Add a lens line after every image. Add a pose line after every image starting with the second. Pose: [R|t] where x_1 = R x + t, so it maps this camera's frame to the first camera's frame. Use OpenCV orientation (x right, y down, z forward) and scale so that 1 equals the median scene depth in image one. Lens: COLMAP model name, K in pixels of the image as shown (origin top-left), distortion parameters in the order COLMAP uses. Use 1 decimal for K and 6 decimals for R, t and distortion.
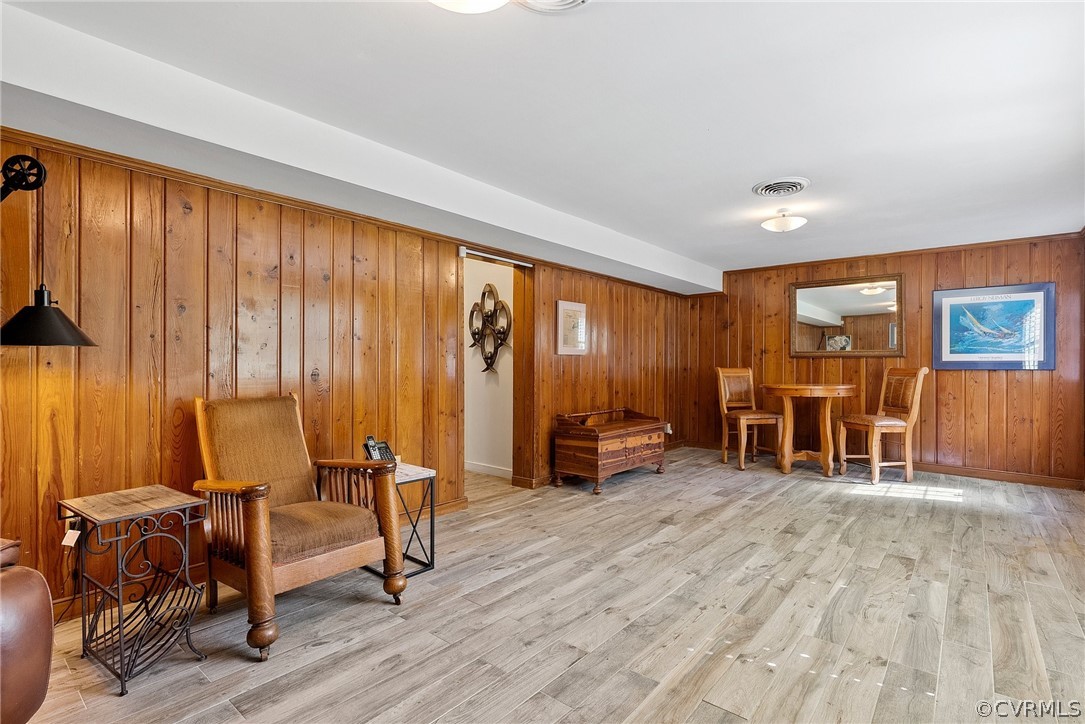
lens RADIAL K [[502.5, 0, 540.2], [0, 502.5, 364.6], [0, 0, 1]] dist [-0.011929, 0.000624]
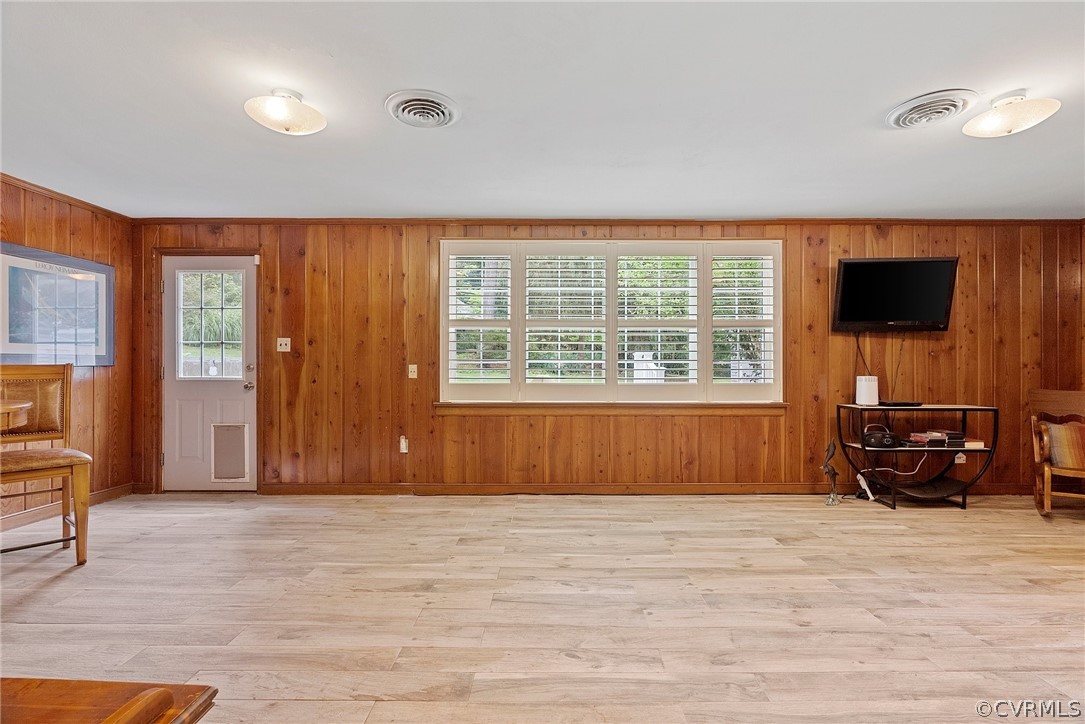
lens RADIAL K [[492.2, 0, 552.0], [0, 492.2, 363.4], [0, 0, 1]] dist [-0.013785, 0.004255]
pose [[-0.650480, -0.002443, 0.759519, -0.208302], [-0.002609, 0.999996, 0.000982, 0.006744], [-0.759519, -0.001343, -0.650484, 1.646450]]
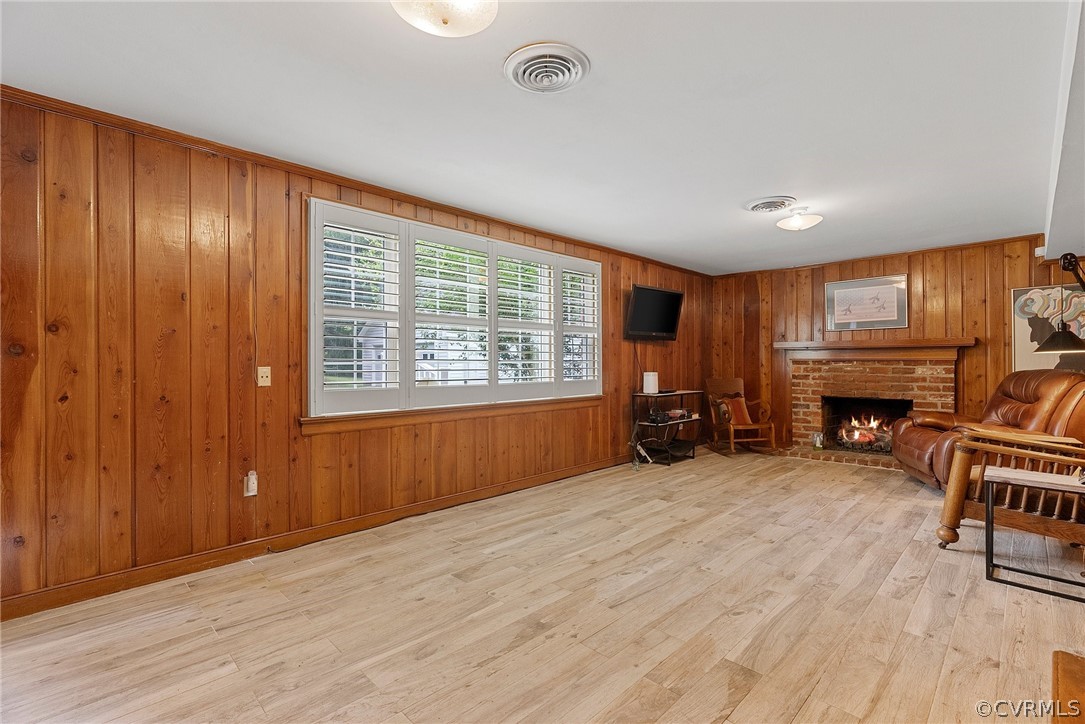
lens RADIAL K [[492.2, 0, 552.4], [0, 492.2, 361.6], [0, 0, 1]] dist [-0.013785, 0.004255]
pose [[-0.998159, 0.000774, 0.060652, 0.548228], [0.000592, 0.999995, -0.003017, 0.006213], [-0.060654, -0.002976, -0.998154, 1.999610]]
